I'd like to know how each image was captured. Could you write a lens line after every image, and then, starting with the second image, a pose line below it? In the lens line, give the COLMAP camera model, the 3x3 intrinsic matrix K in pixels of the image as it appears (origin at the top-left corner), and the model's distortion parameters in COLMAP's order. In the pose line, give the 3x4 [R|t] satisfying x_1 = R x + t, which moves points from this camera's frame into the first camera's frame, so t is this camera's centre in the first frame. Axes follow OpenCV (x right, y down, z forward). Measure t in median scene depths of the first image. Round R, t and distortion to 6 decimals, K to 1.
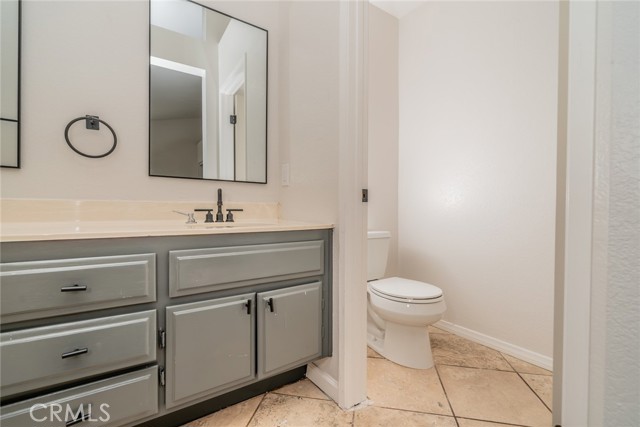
lens RADIAL K [[276.2, 0, 317.9], [0, 276.2, 212.8], [0, 0, 1]] dist [-0.003464, -0.000487]
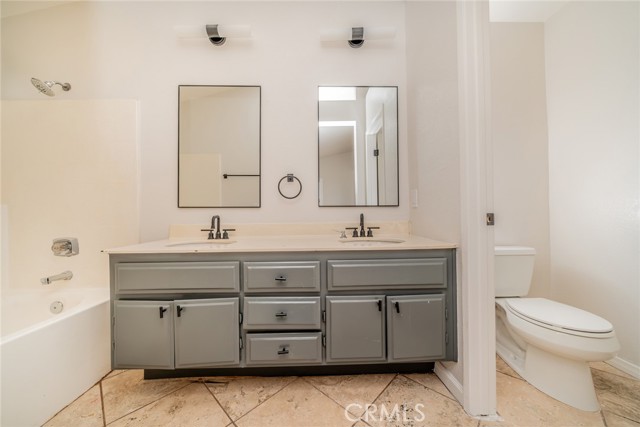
lens RADIAL K [[220.8, 0, 321.1], [0, 220.8, 216.1], [0, 0, 1]] dist [-0.012781, 0.001229]
pose [[0.846679, -0.014402, -0.531909, 0.066524], [0.006007, 0.999829, -0.017511, -0.061636], [0.532070, 0.011631, 0.846620, -0.053193]]
